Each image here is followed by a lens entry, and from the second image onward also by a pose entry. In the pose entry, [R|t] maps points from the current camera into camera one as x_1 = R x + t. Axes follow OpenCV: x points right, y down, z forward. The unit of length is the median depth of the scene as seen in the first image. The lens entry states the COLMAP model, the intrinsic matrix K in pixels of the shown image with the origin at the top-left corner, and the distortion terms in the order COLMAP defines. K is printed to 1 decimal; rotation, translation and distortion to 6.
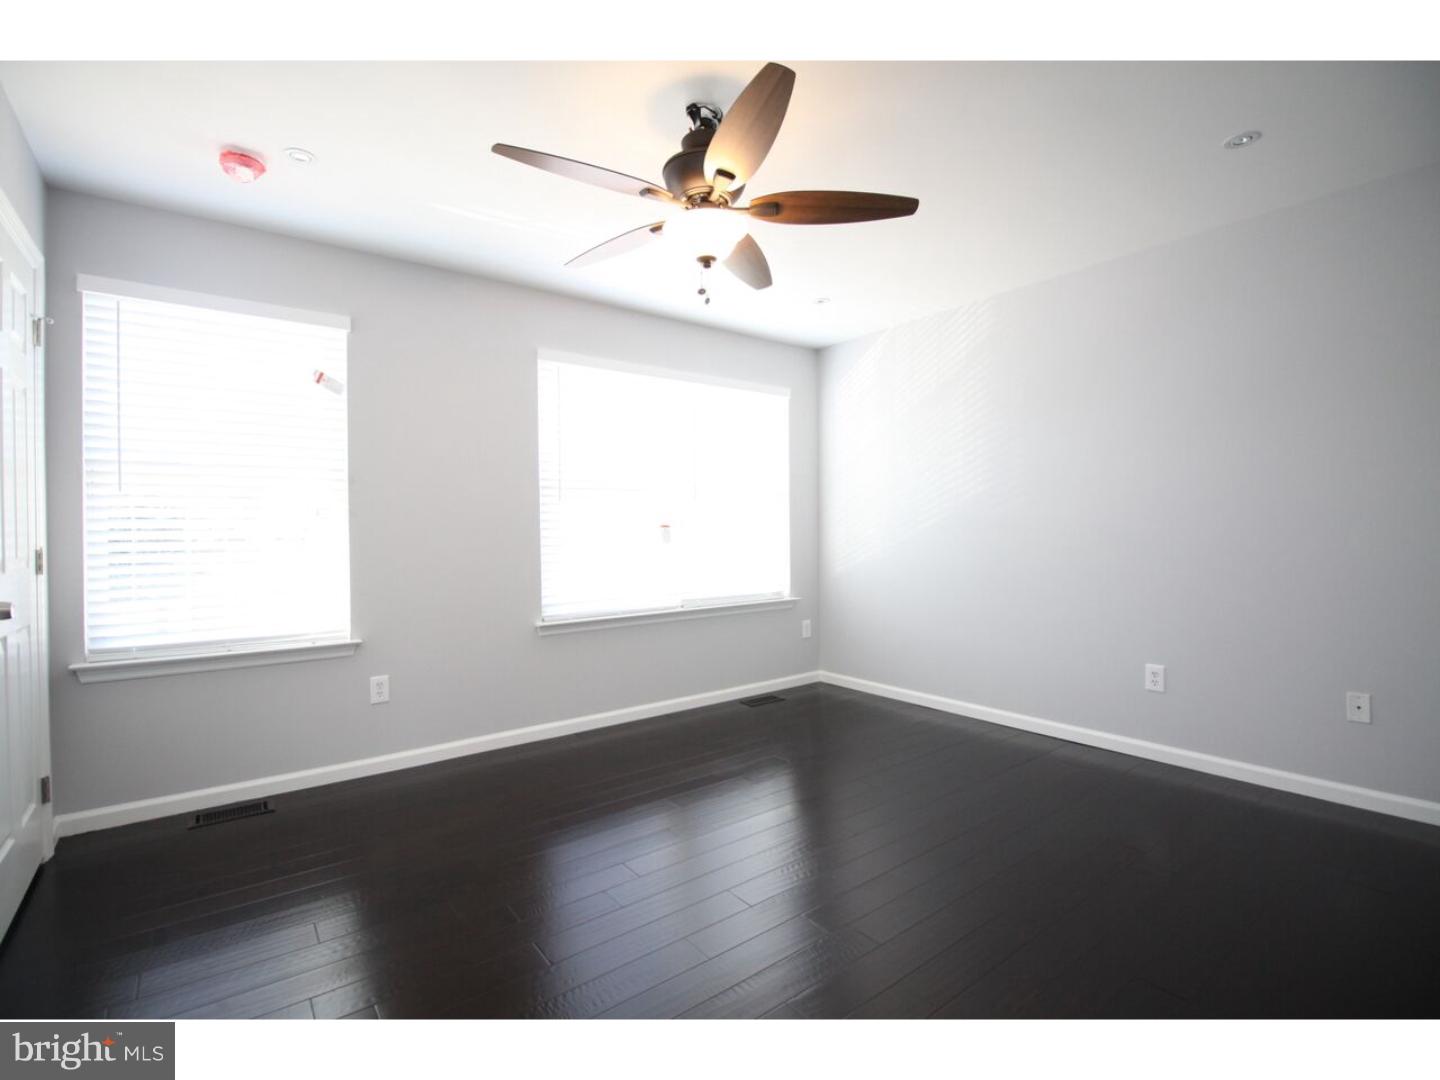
lens RADIAL K [[671.8, 0, 711.2], [0, 671.8, 539.2], [0, 0, 1]] dist [-0.000562, -0.000625]
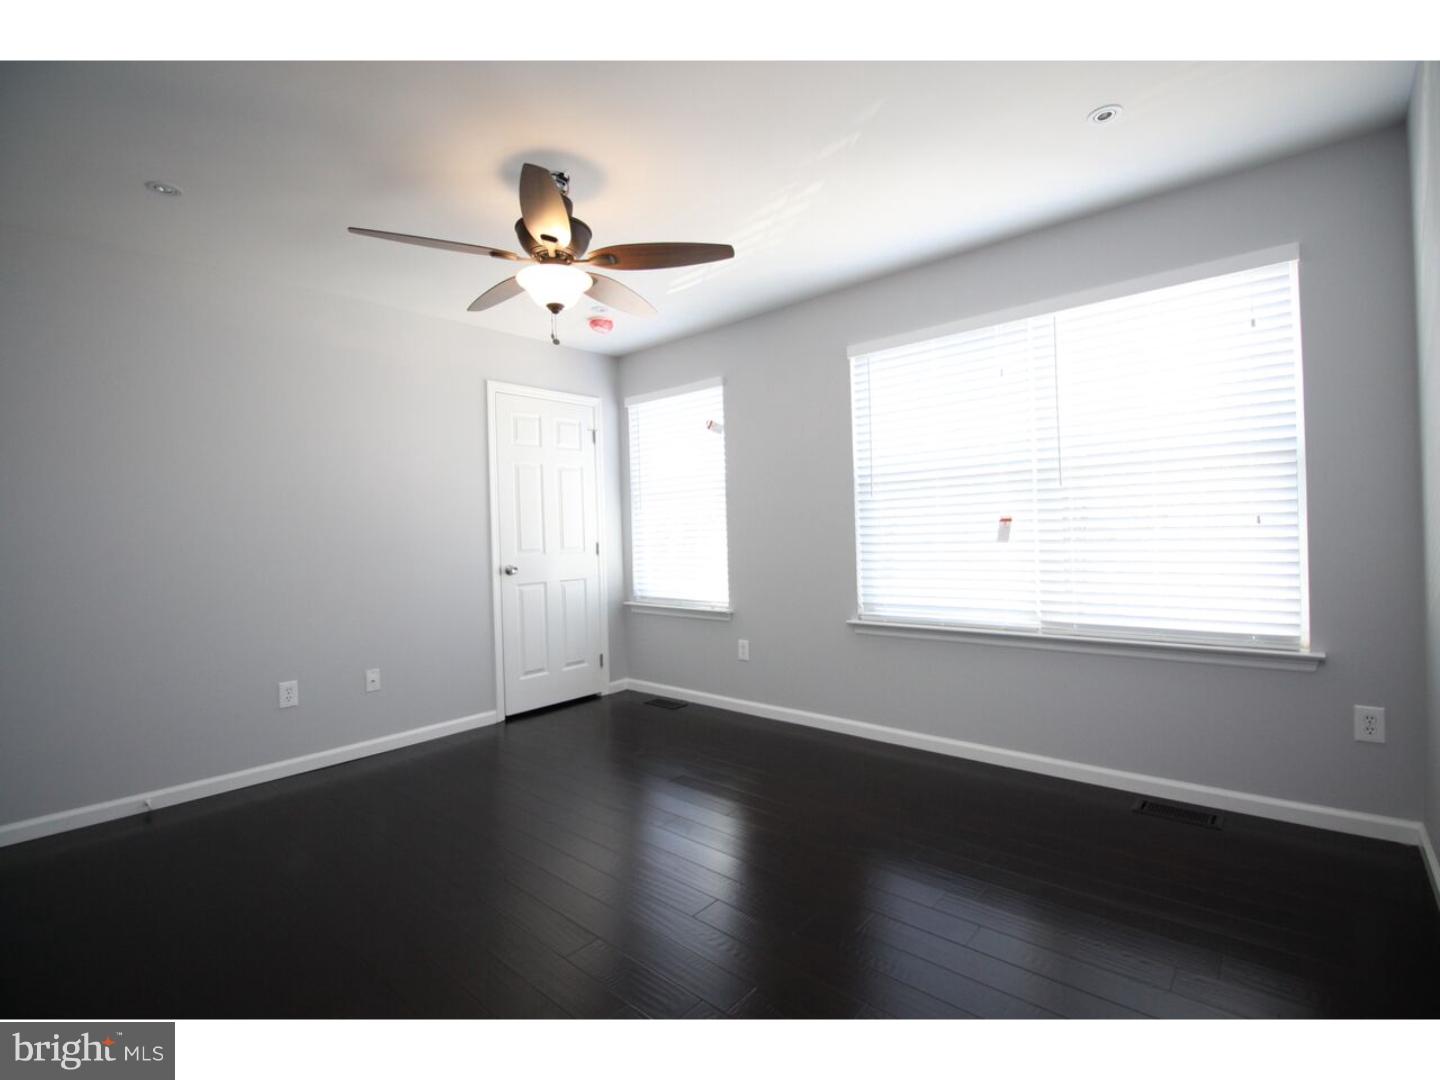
lens RADIAL K [[671.8, 0, 711.2], [0, 671.8, 539.2], [0, 0, 1]] dist [-0.000562, -0.000625]
pose [[0.194733, 0.007602, -0.980827, 0.790762], [0.005293, 0.999947, 0.008801, -0.007474], [0.980842, -0.006905, 0.194682, 0.681186]]
